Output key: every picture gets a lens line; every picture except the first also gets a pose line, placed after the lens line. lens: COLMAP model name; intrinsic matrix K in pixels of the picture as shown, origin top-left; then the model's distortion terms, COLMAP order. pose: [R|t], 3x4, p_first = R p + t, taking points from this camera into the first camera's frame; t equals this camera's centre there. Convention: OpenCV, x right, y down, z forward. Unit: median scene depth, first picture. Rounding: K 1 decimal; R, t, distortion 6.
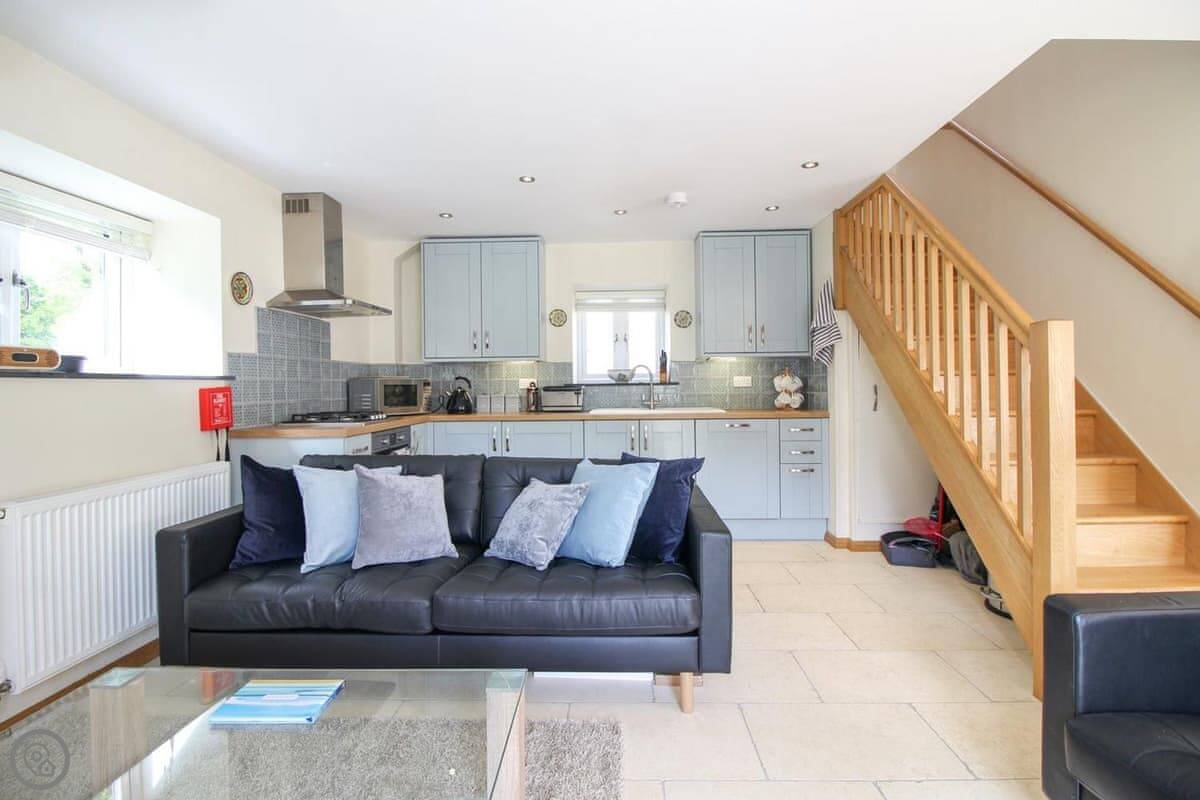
lens RADIAL K [[568.6, 0, 589.3], [0, 568.6, 383.6], [0, 0, 1]] dist [-0.004946, -0.000996]
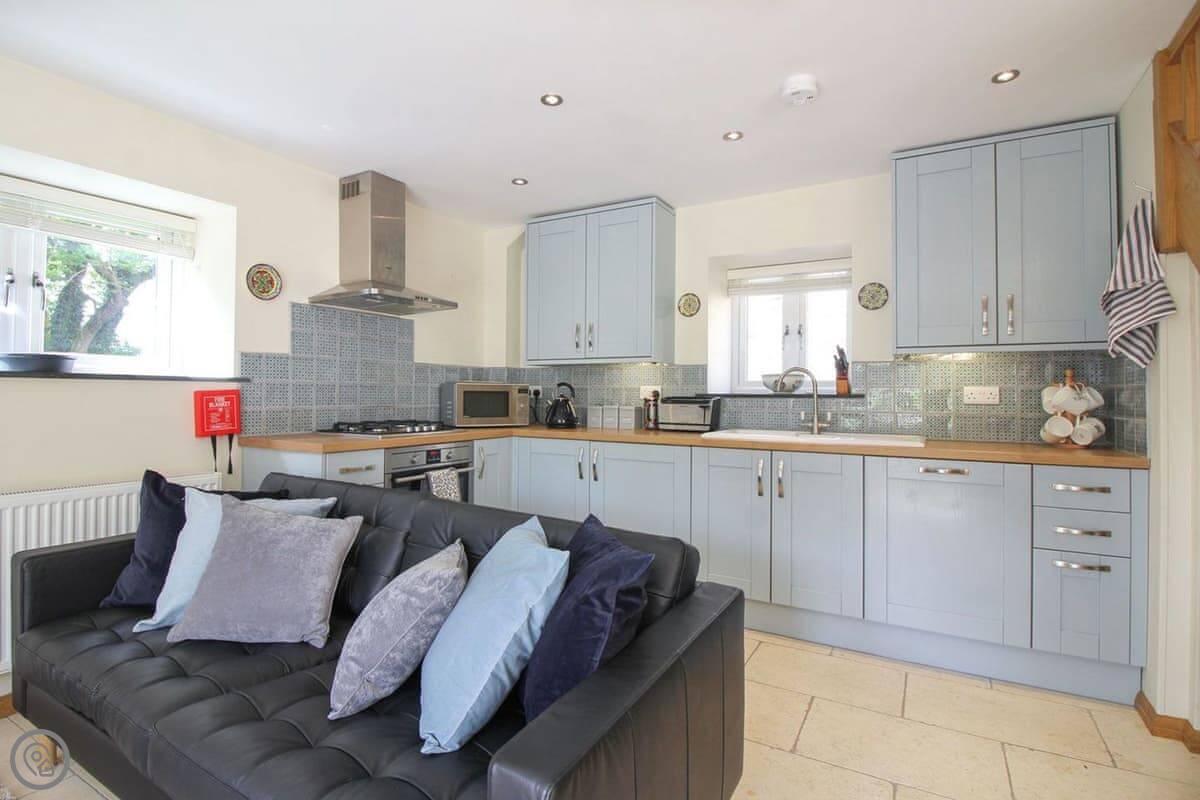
lens RADIAL K [[577.3, 0, 594.1], [0, 577.3, 384.6], [0, 0, 1]] dist [0.003570, -0.014192]
pose [[0.887717, 0.010270, -0.460275, 0.249624], [-0.016673, 0.999813, -0.009848, -0.002326], [0.460087, 0.016416, 0.887722, 0.370036]]
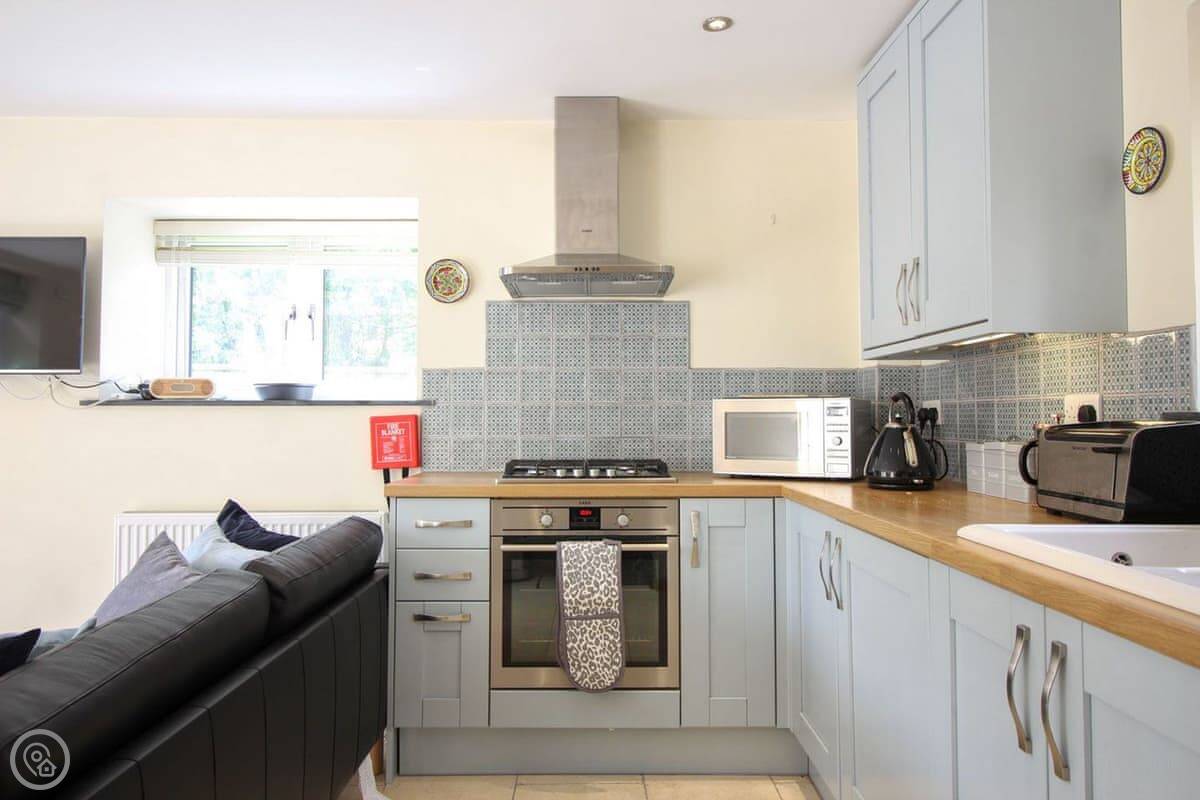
lens RADIAL K [[851.0, 0, 599.3], [0, 851.0, 380.2], [0, 0, 1]] dist [0.014889, -0.003997]
pose [[0.065165, -0.031722, -0.997370, 0.435148], [0.002394, 0.999497, -0.031633, -0.003039], [0.997872, -0.000326, 0.065208, 0.981311]]
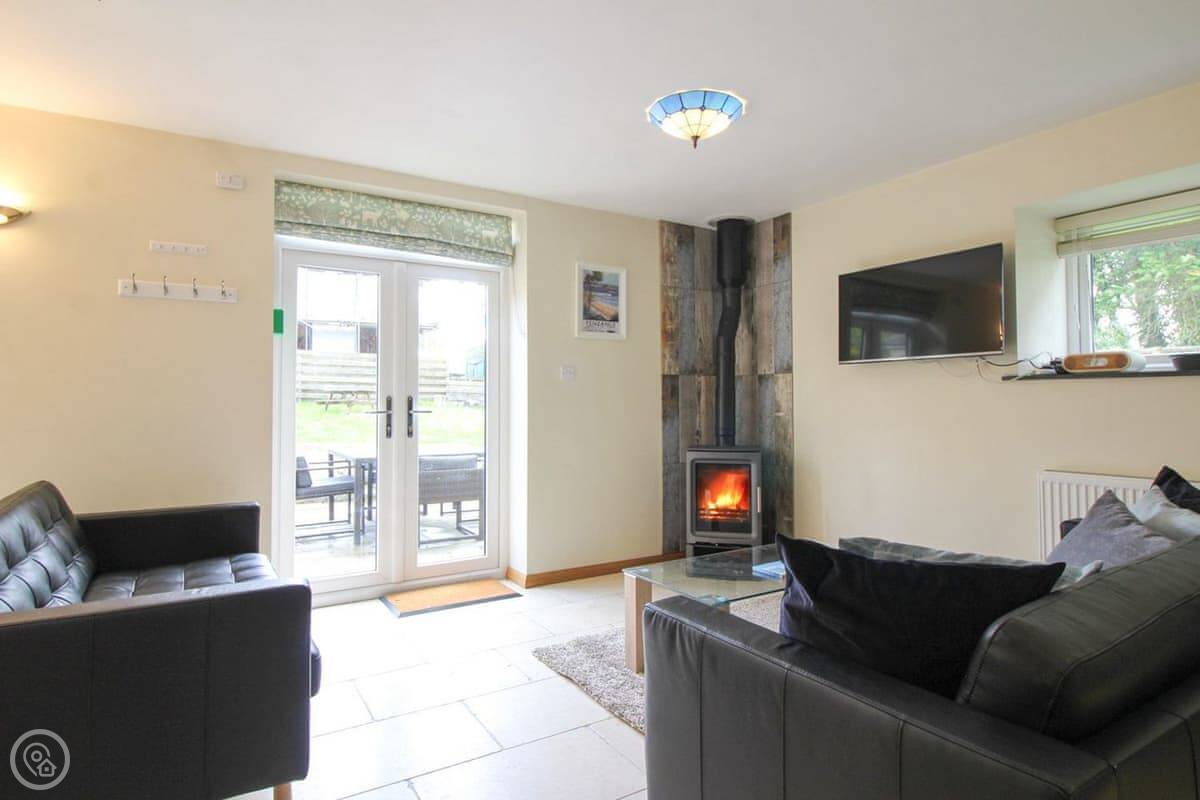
lens RADIAL K [[651.7, 0, 603.3], [0, 651.7, 383.1], [0, 0, 1]] dist [0.005371, -0.013253]
pose [[-0.827129, -0.001075, -0.562012, 0.404649], [0.014448, 0.999627, -0.023176, 0.010080], [0.561827, -0.027290, -0.826805, 0.899283]]
